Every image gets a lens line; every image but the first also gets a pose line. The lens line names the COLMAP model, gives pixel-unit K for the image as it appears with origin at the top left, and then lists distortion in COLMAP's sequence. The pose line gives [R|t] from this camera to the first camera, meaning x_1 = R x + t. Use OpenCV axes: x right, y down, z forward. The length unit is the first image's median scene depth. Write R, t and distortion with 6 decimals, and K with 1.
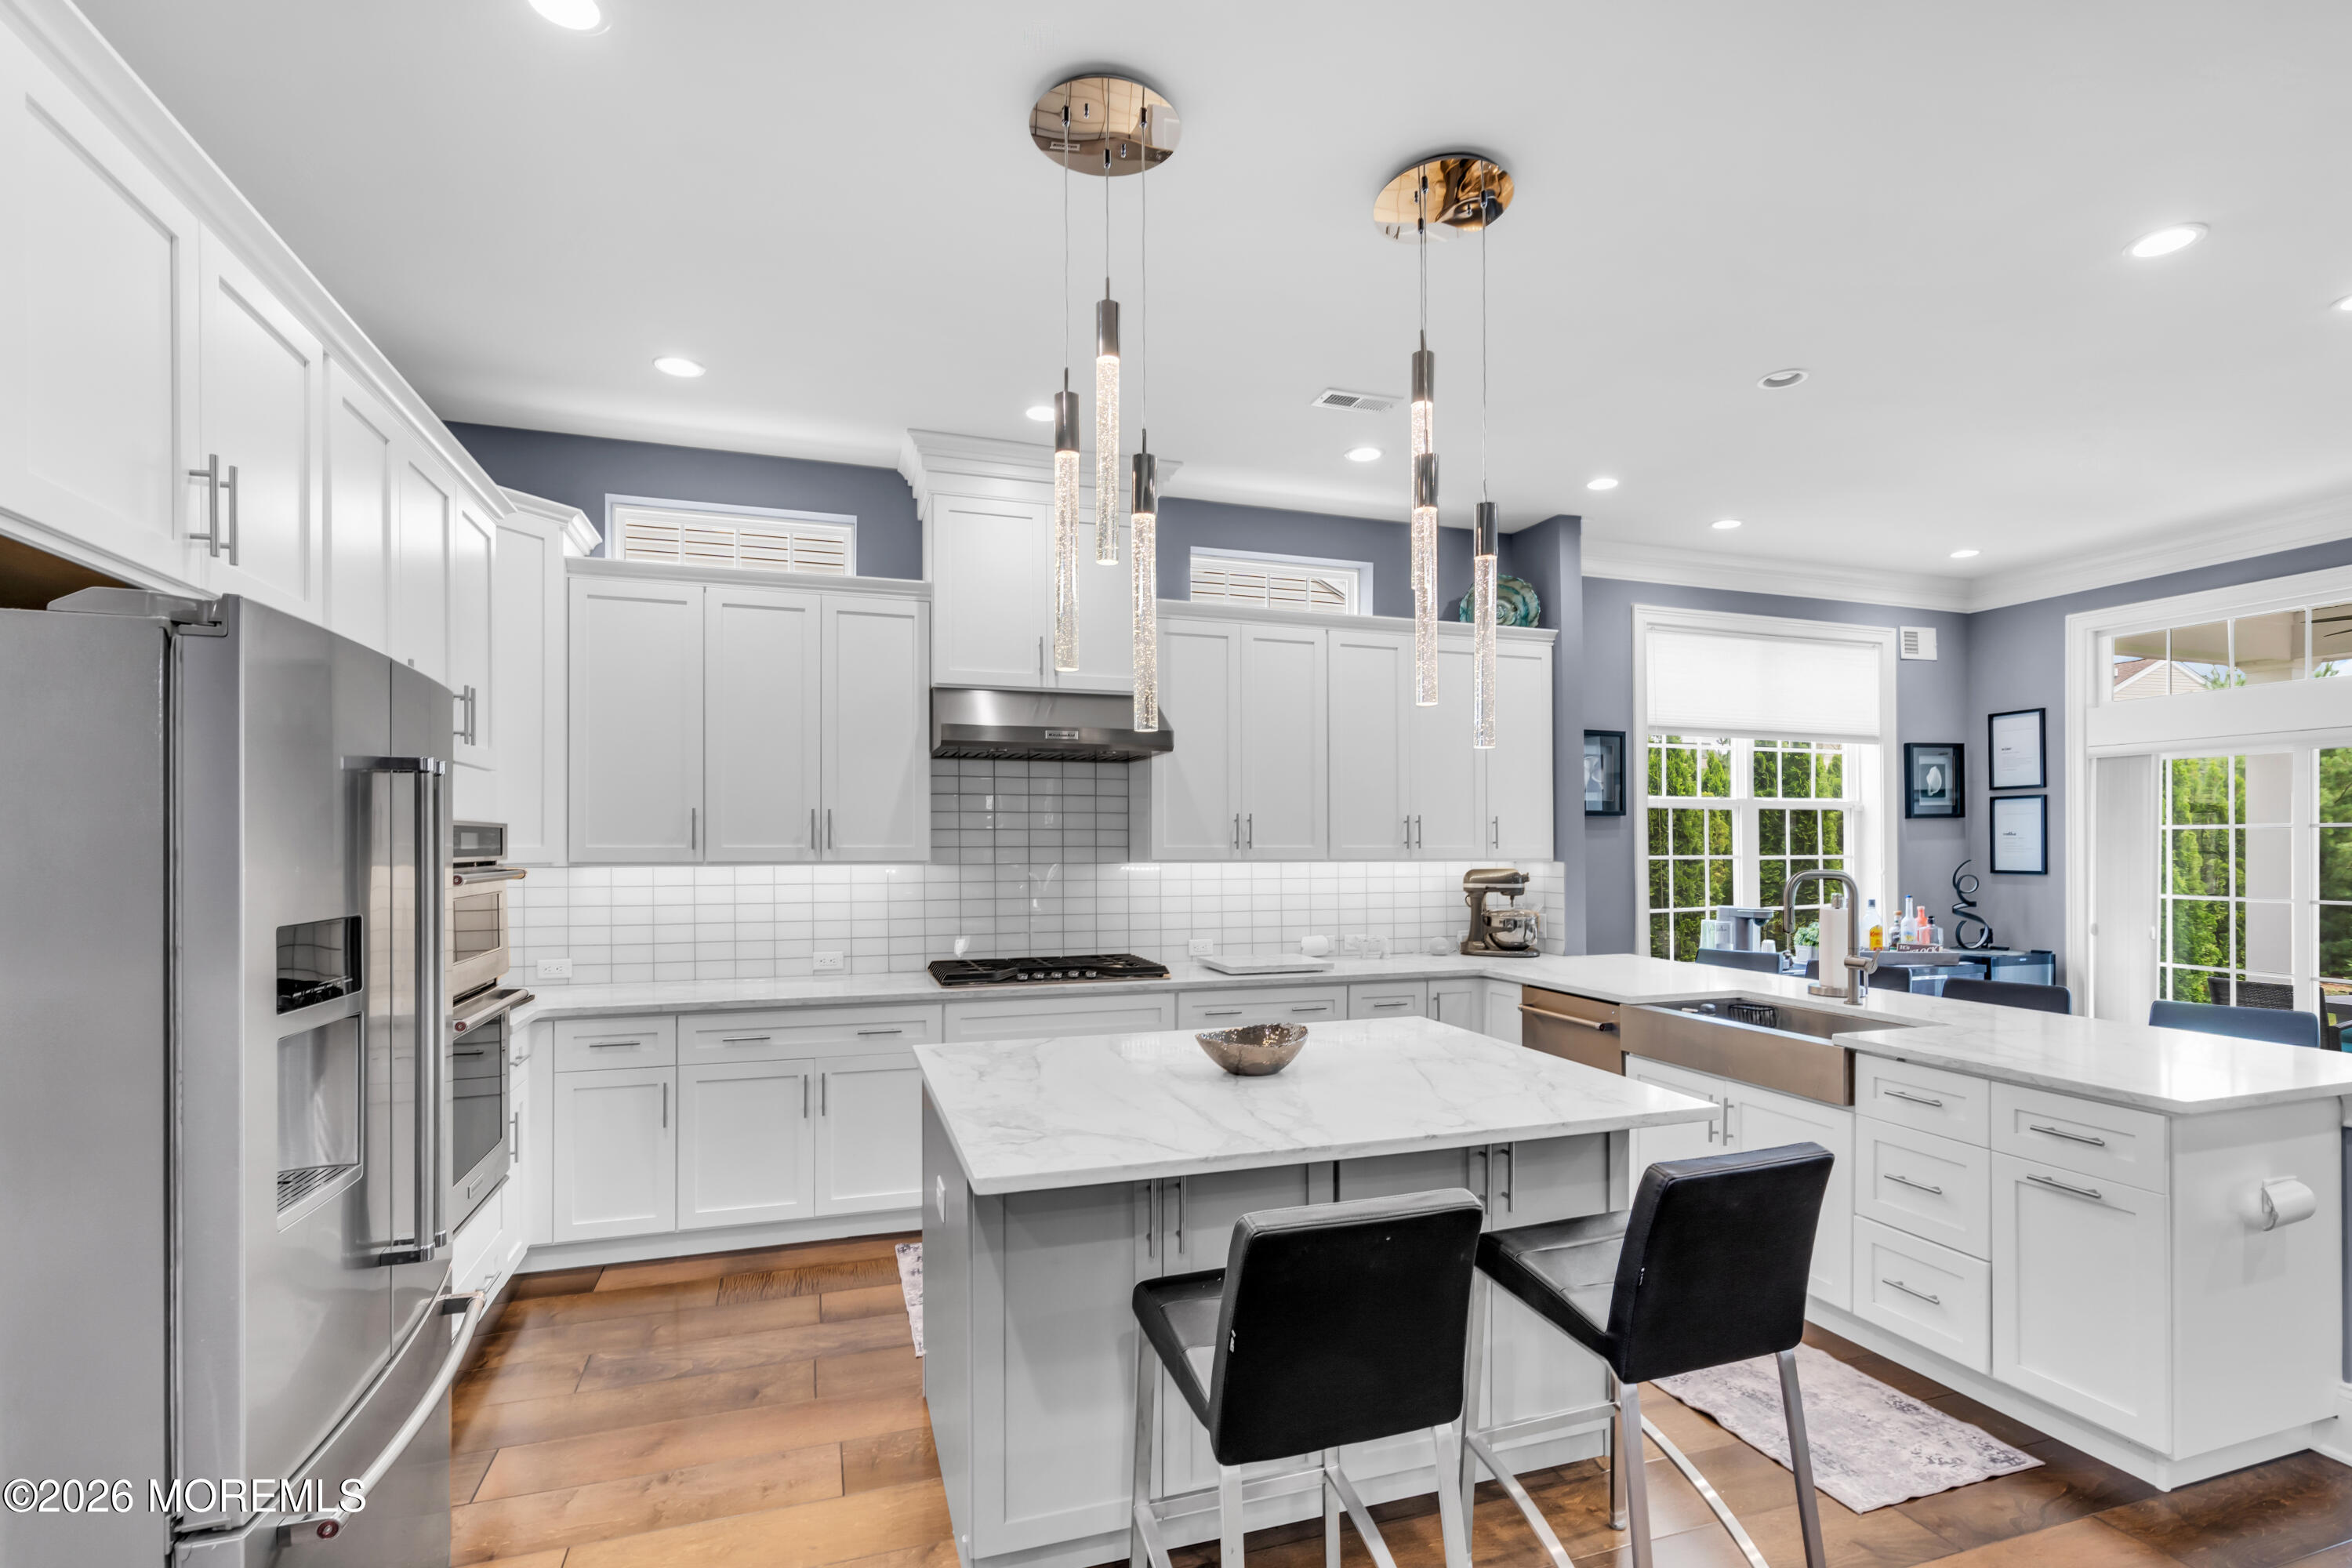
lens RADIAL K [[1085.2, 0, 1172.8], [0, 1085.2, 835.9], [0, 0, 1]] dist [-0.009879, -0.000442]
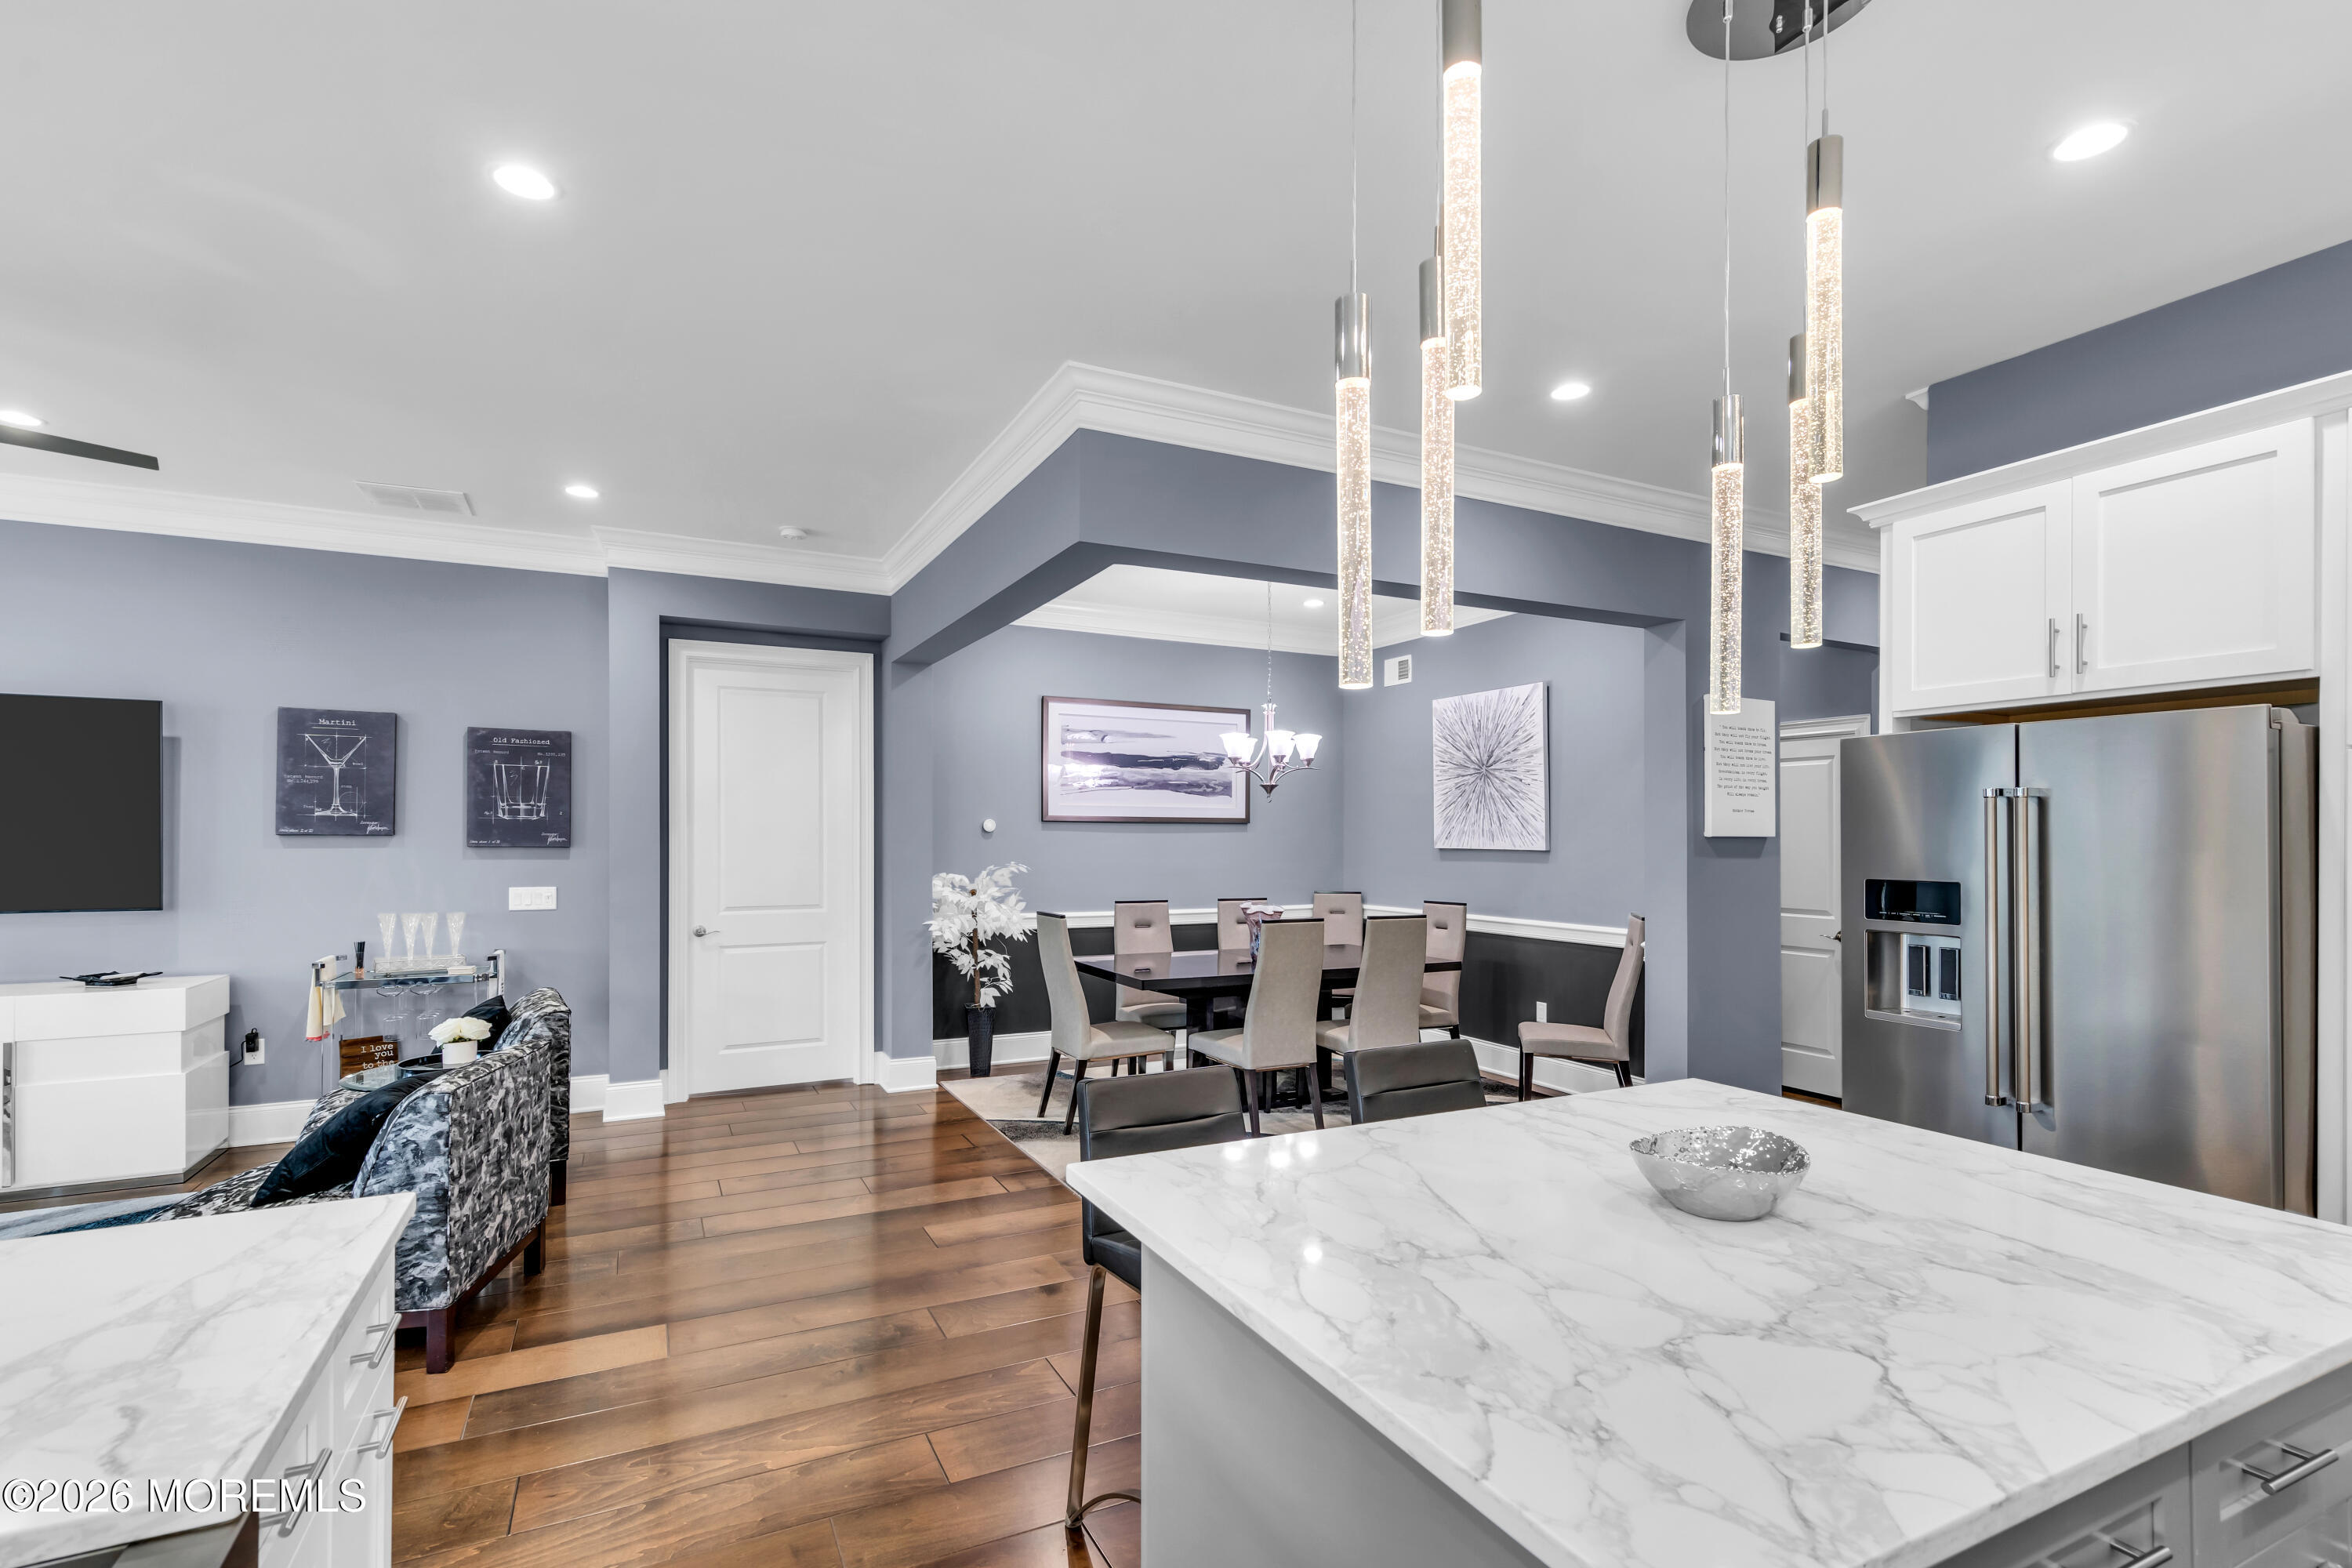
lens RADIAL K [[1084.3, 0, 1175.6], [0, 1084.3, 820.1], [0, 0, 1]] dist [0.000146, 0.000494]
pose [[-0.990044, -0.005334, -0.140657, 0.252867], [-0.002516, 0.999793, -0.020205, 0.004438], [0.140736, -0.019650, -0.989852, 0.850662]]
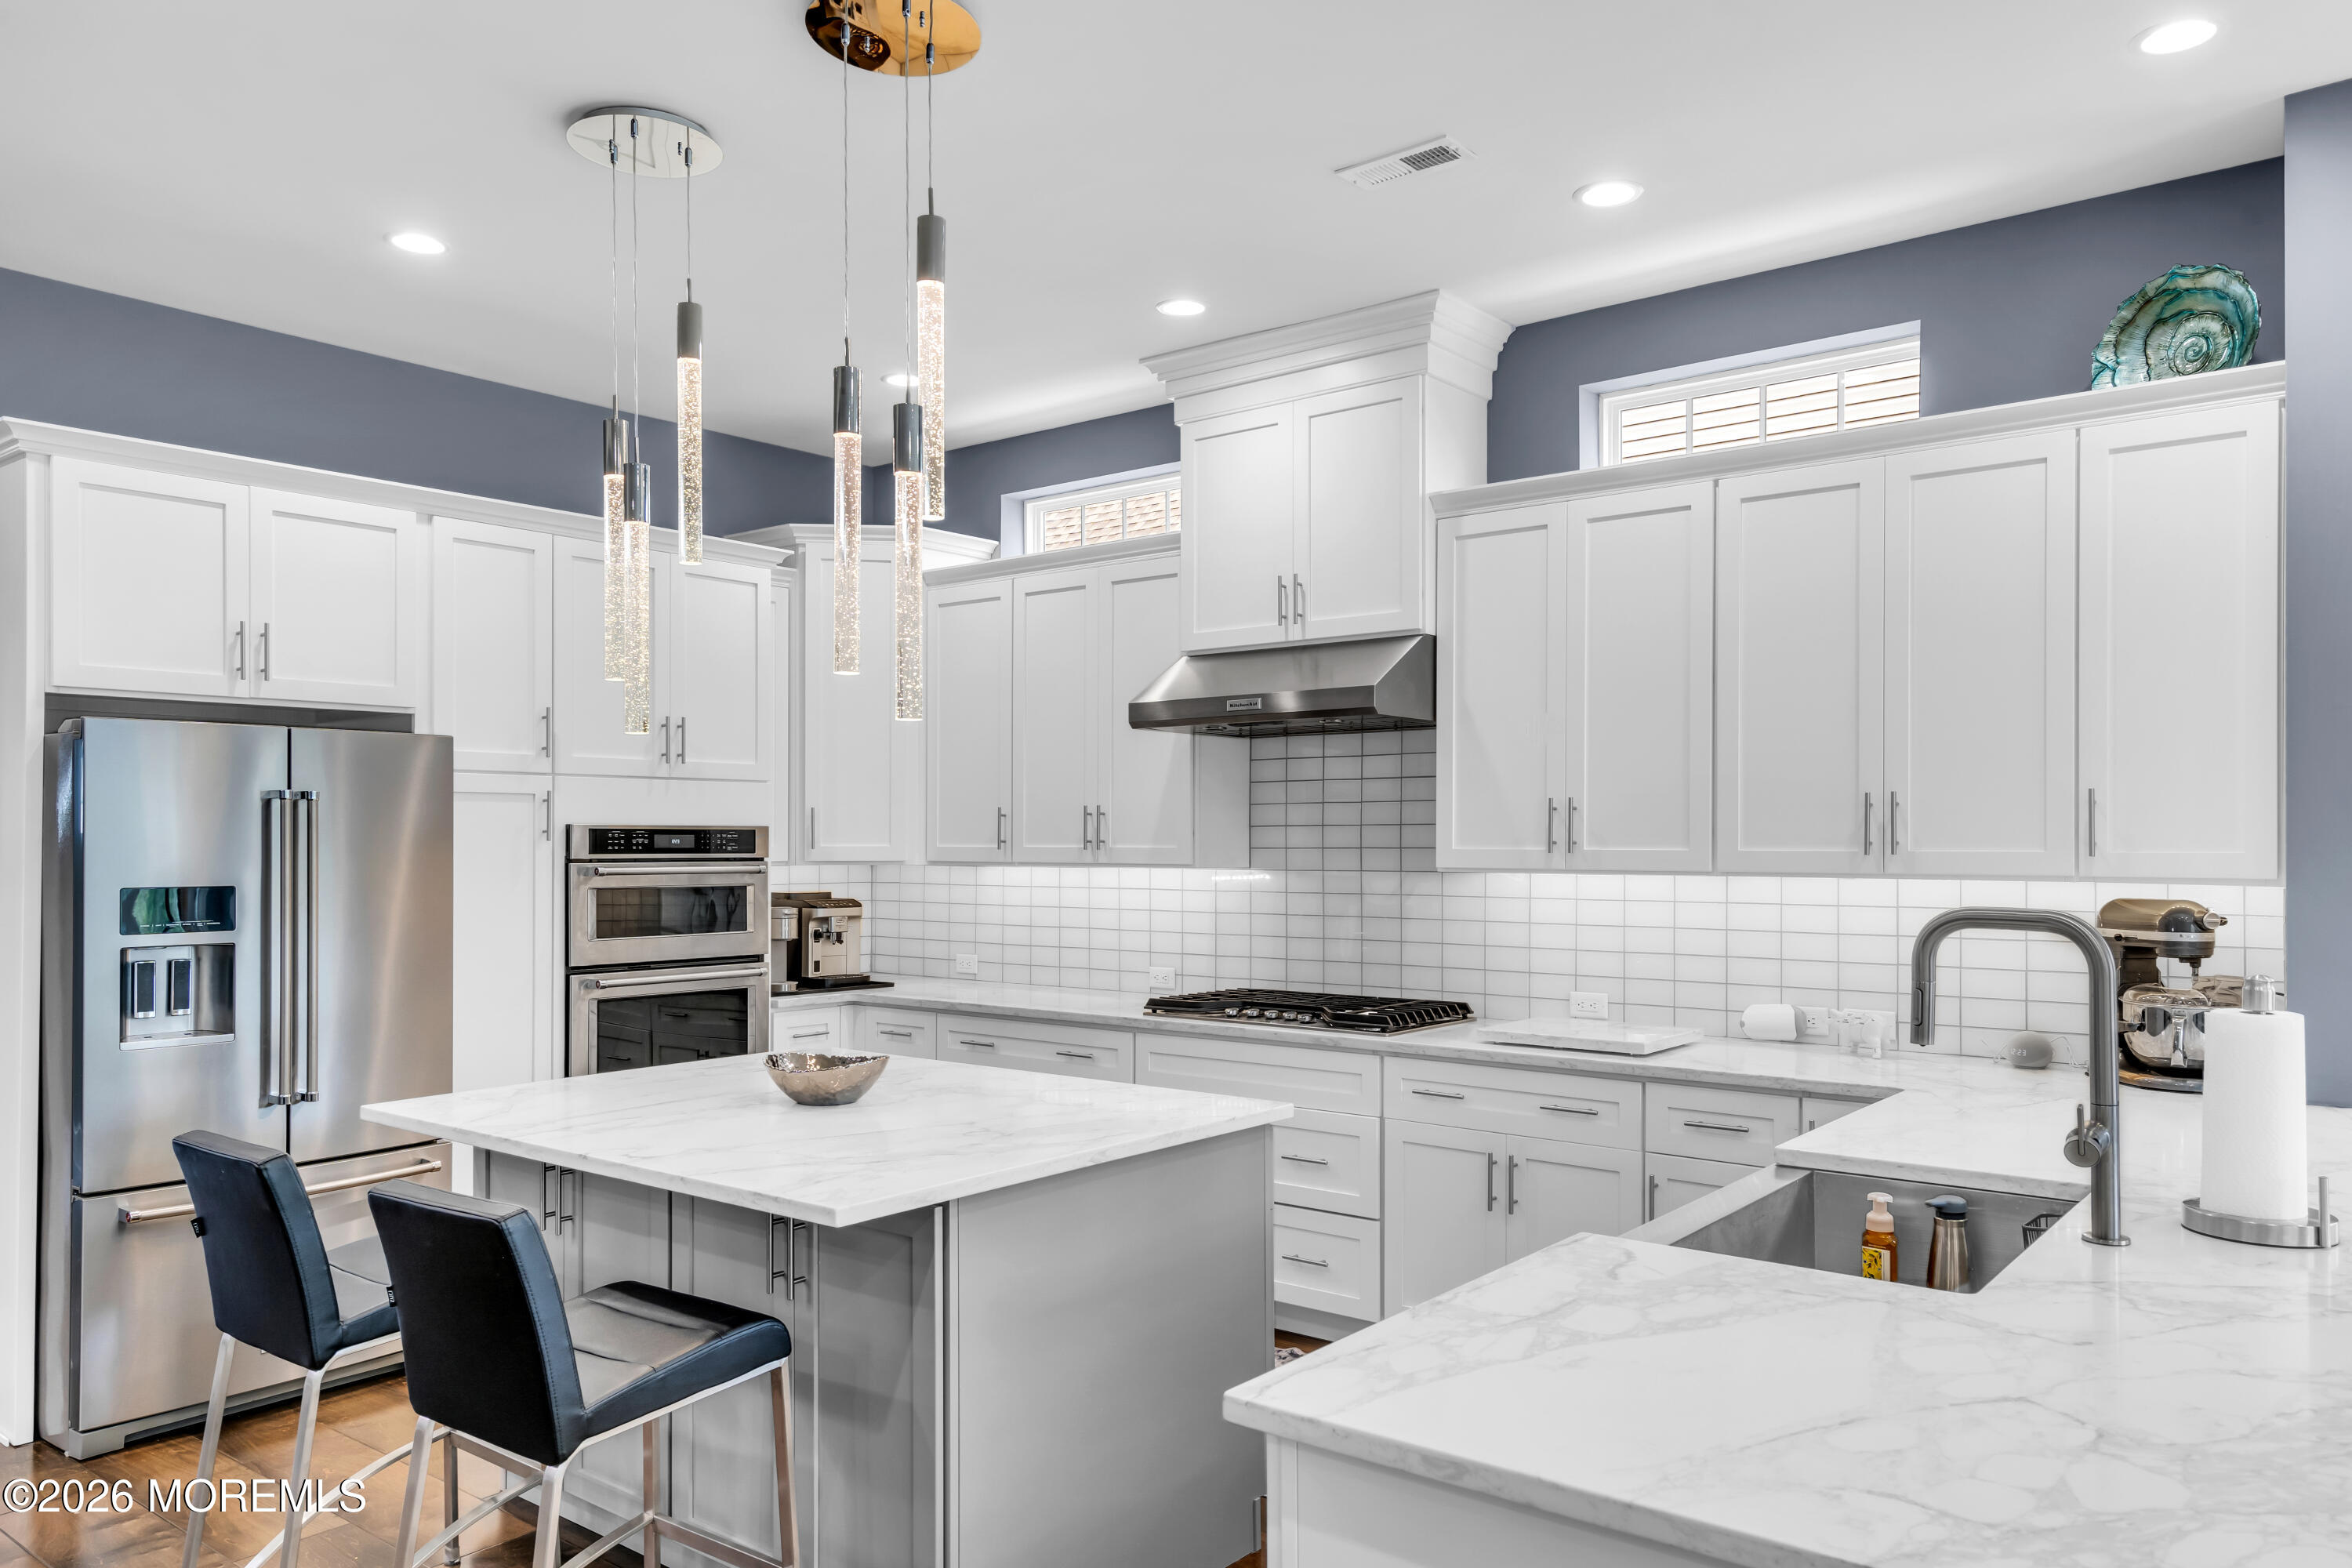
lens RADIAL K [[1617.4, 0, 1167.0], [0, 1617.4, 805.2], [0, 0, 1]] dist [0.036277, -0.000105]
pose [[0.537557, -0.019760, -0.842996, 0.724255], [0.004935, 0.999782, -0.020288, 0.002493], [0.843213, 0.006746, 0.537537, 0.280091]]
